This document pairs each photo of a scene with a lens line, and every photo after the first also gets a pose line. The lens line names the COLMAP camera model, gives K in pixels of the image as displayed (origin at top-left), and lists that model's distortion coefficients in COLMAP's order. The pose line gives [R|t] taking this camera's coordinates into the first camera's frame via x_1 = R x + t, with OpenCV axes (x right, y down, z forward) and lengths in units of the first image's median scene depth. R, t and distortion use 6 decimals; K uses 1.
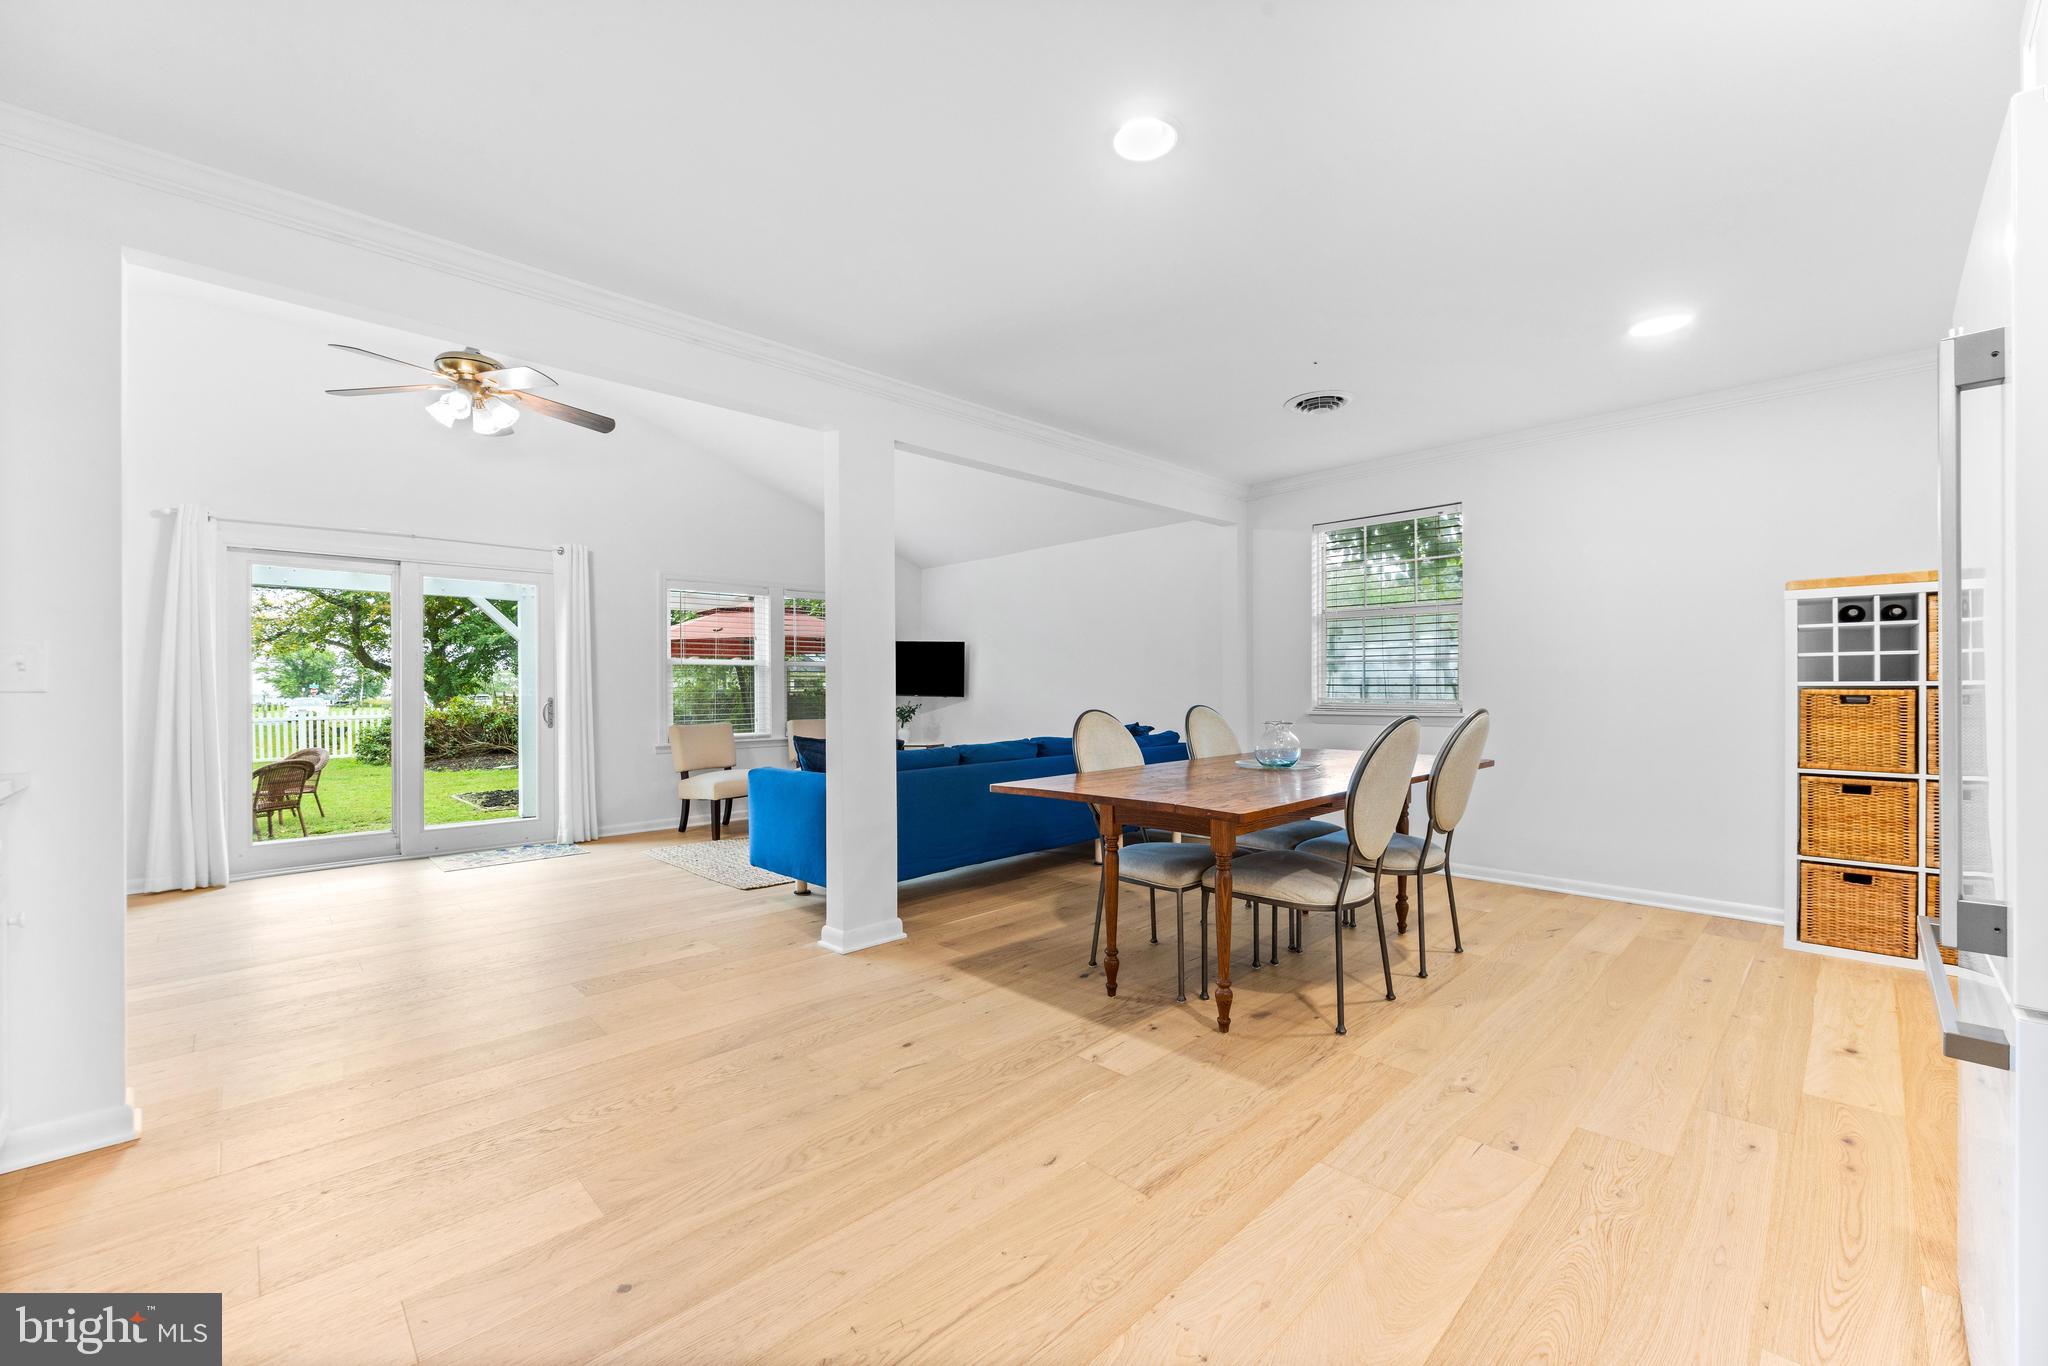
lens RADIAL K [[816.0, 0, 1019.4], [0, 816.0, 689.5], [0, 0, 1]] dist [-0.001761, 0.000067]
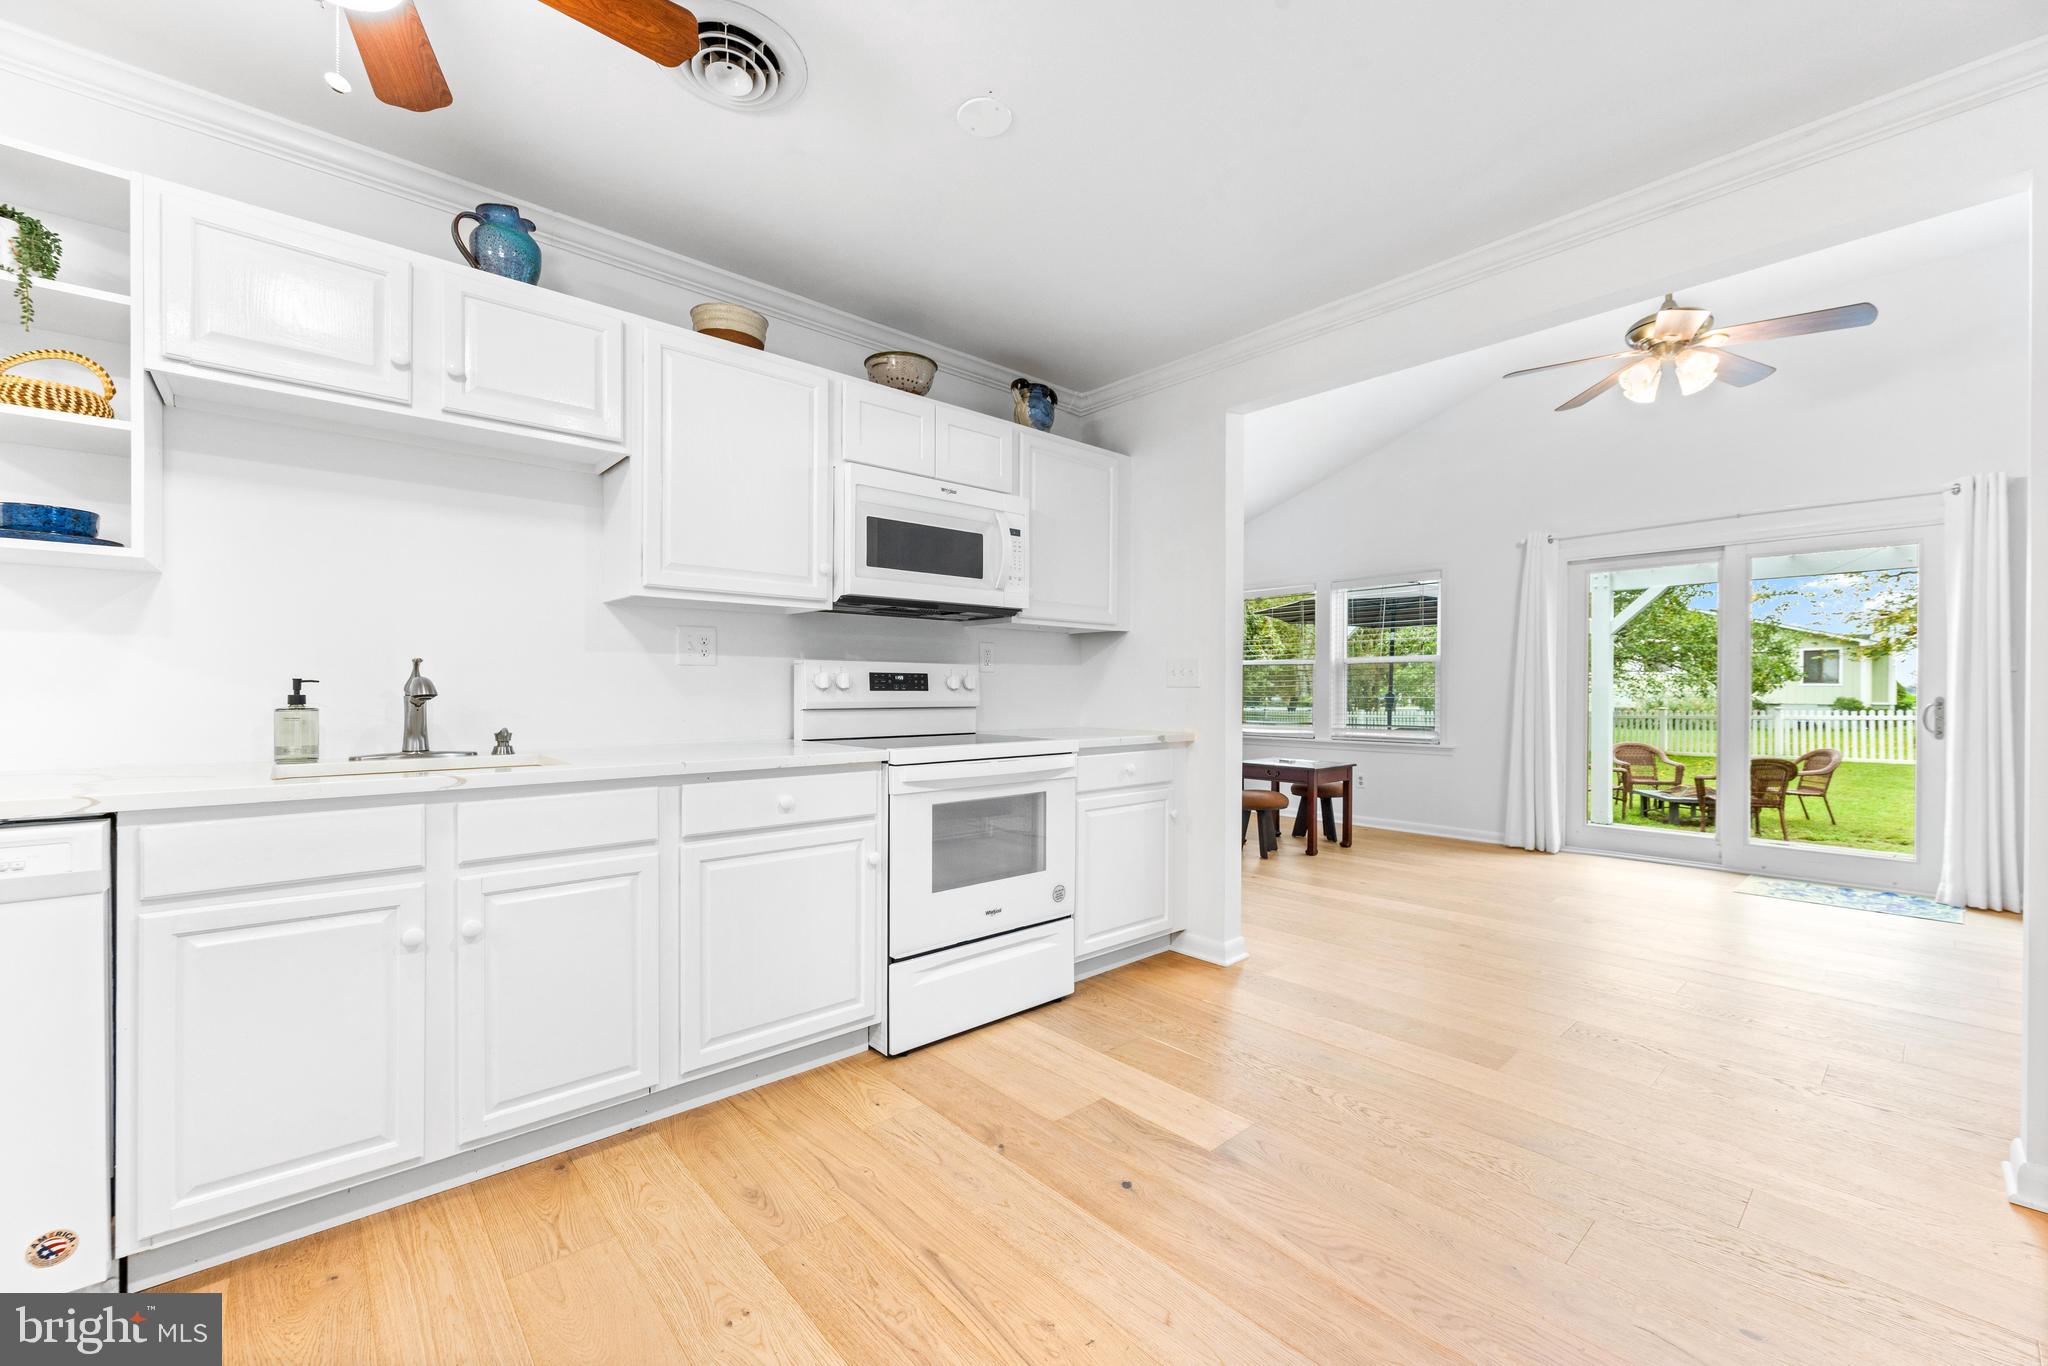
lens RADIAL K [[827.0, 0, 1023.8], [0, 827.0, 692.1], [0, 0, 1]] dist [-0.001080, -0.000155]
pose [[-0.042813, 0.009309, -0.999040, 0.261343], [-0.000247, 0.999956, 0.009329, -0.001053], [0.999083, 0.000646, -0.042808, 0.321233]]
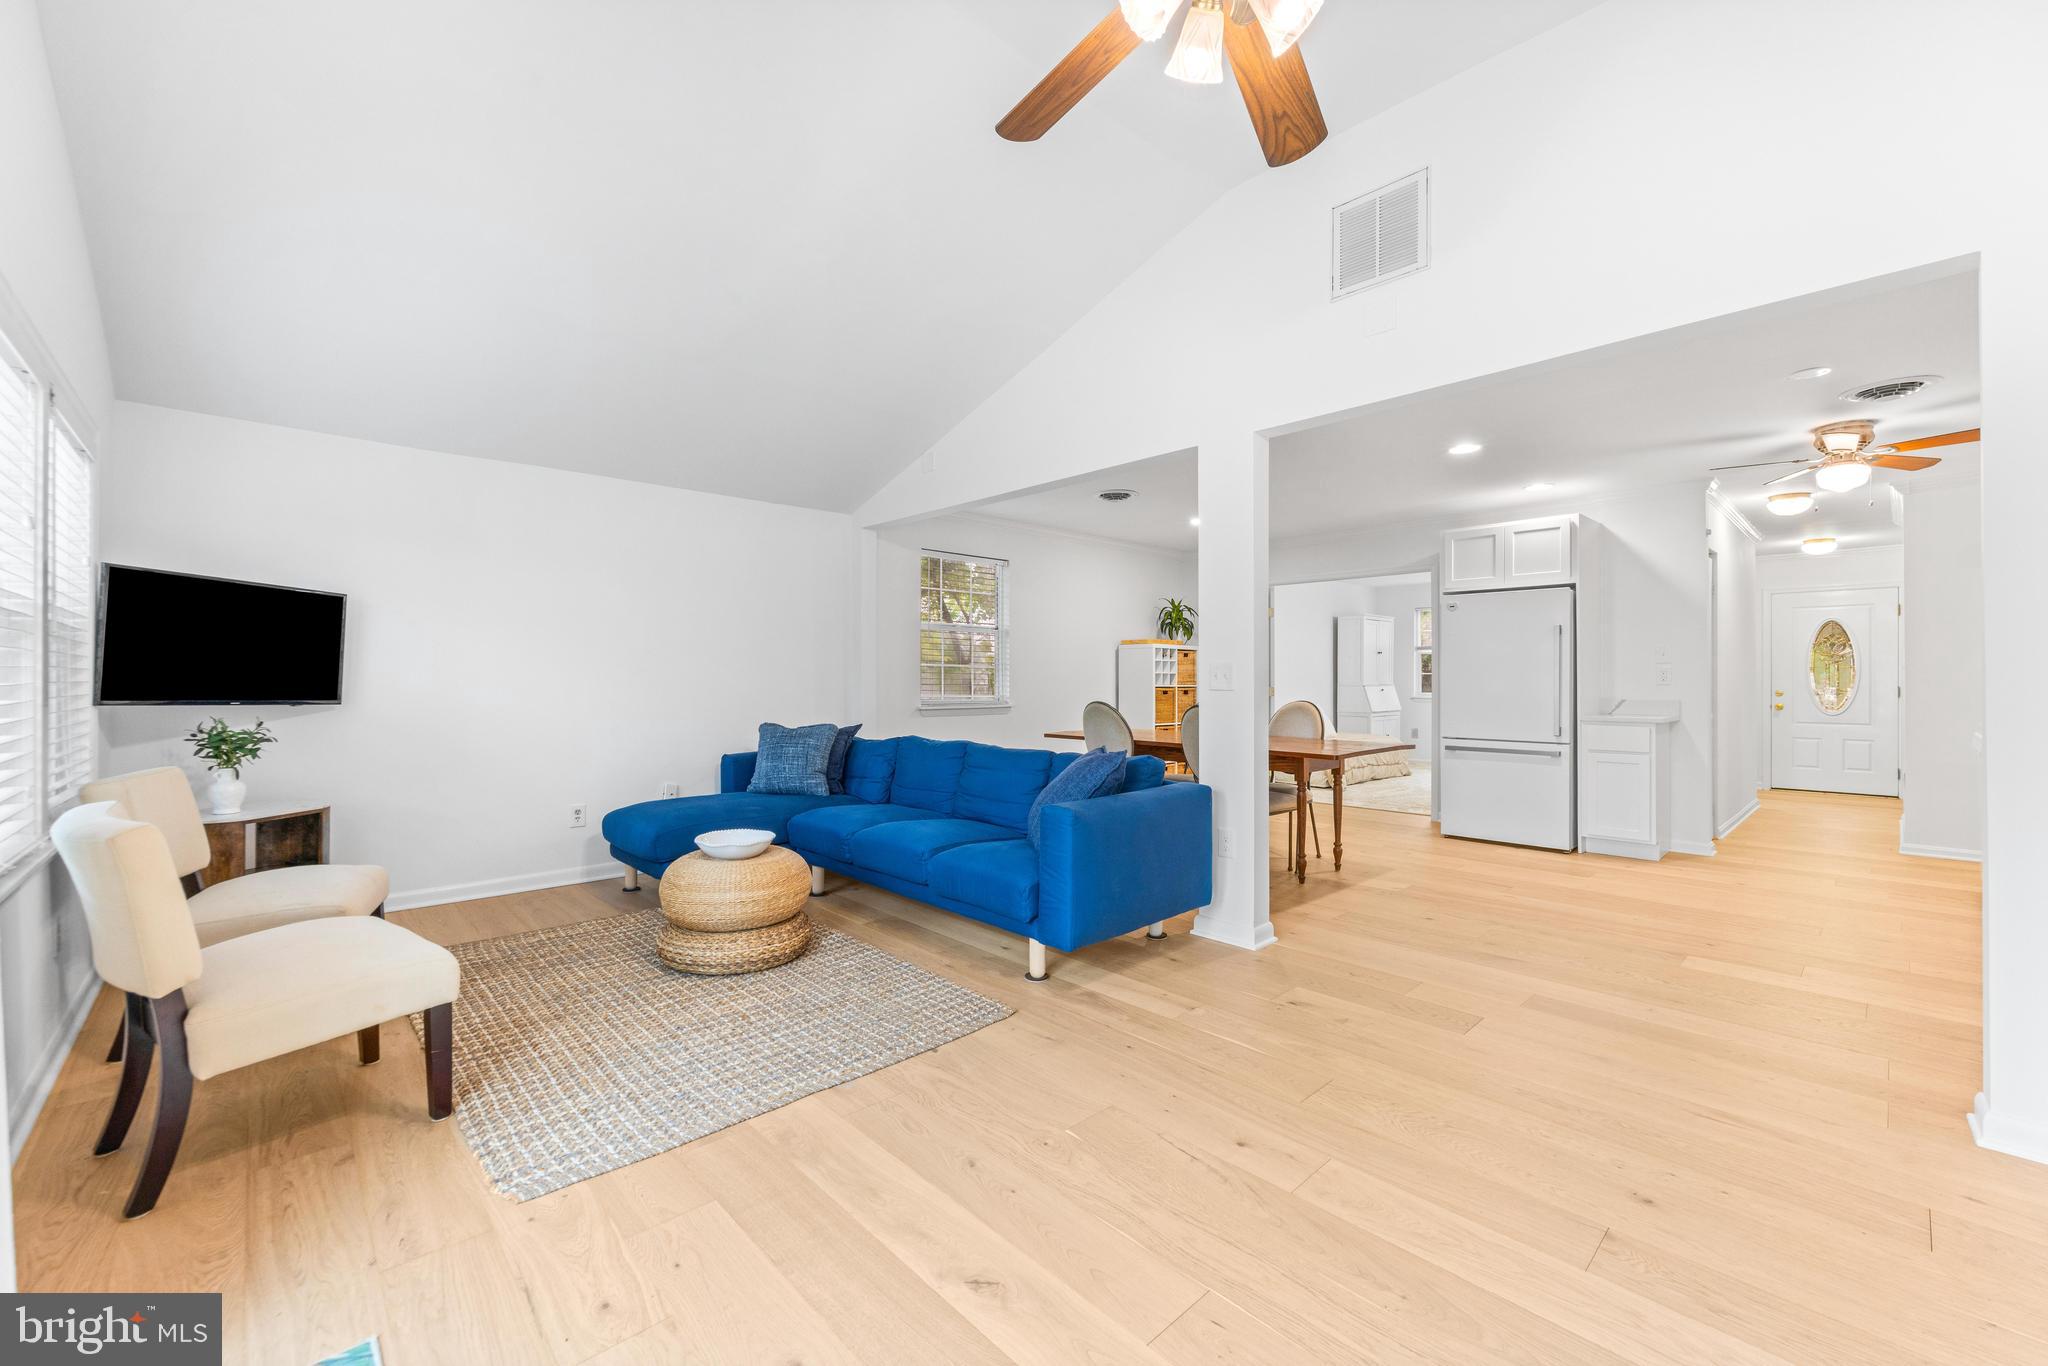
lens RADIAL K [[822.8, 0, 1018.3], [0, 822.8, 679.5], [0, 0, 1]] dist [-0.001474, -0.000110]
pose [[0.017838, 0.007907, 0.999810, -1.035431], [-0.001489, 0.999968, -0.007881, -0.004126], [-0.999840, -0.001348, 0.017849, 1.055617]]
